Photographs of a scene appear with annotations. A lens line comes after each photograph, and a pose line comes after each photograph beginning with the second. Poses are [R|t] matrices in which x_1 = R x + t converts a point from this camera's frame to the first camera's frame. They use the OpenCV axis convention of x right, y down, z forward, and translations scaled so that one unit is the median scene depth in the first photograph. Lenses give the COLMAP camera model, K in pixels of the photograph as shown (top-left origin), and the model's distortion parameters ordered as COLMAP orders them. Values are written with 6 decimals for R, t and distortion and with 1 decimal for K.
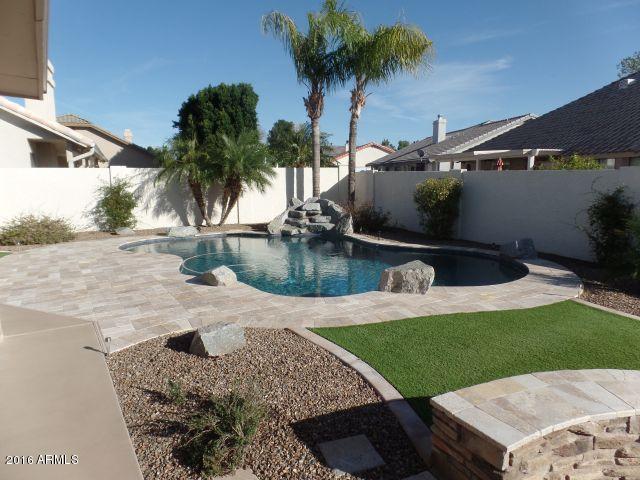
lens RADIAL K [[439.7, 0, 318.5], [0, 439.7, 236.7], [0, 0, 1]] dist [0.008459, 0.000090]
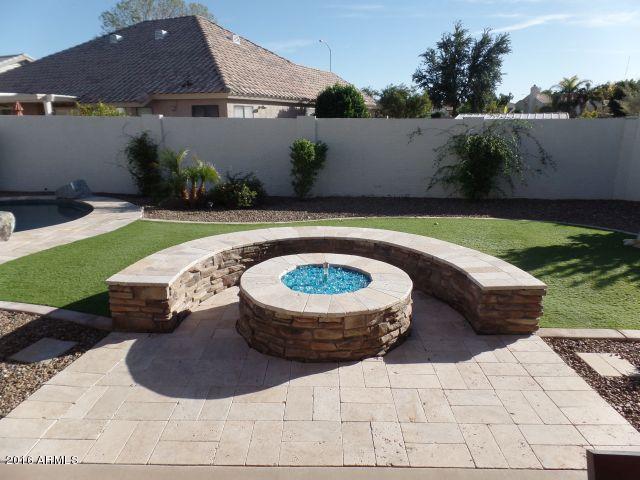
lens RADIAL K [[439.7, 0, 323.3], [0, 439.7, 241.0], [0, 0, 1]] dist [0.008459, 0.000090]
pose [[0.520647, -0.213670, 0.826603, -0.103412], [0.112183, 0.976904, 0.181862, 0.014898], [-0.846370, -0.001955, 0.532592, -0.064035]]
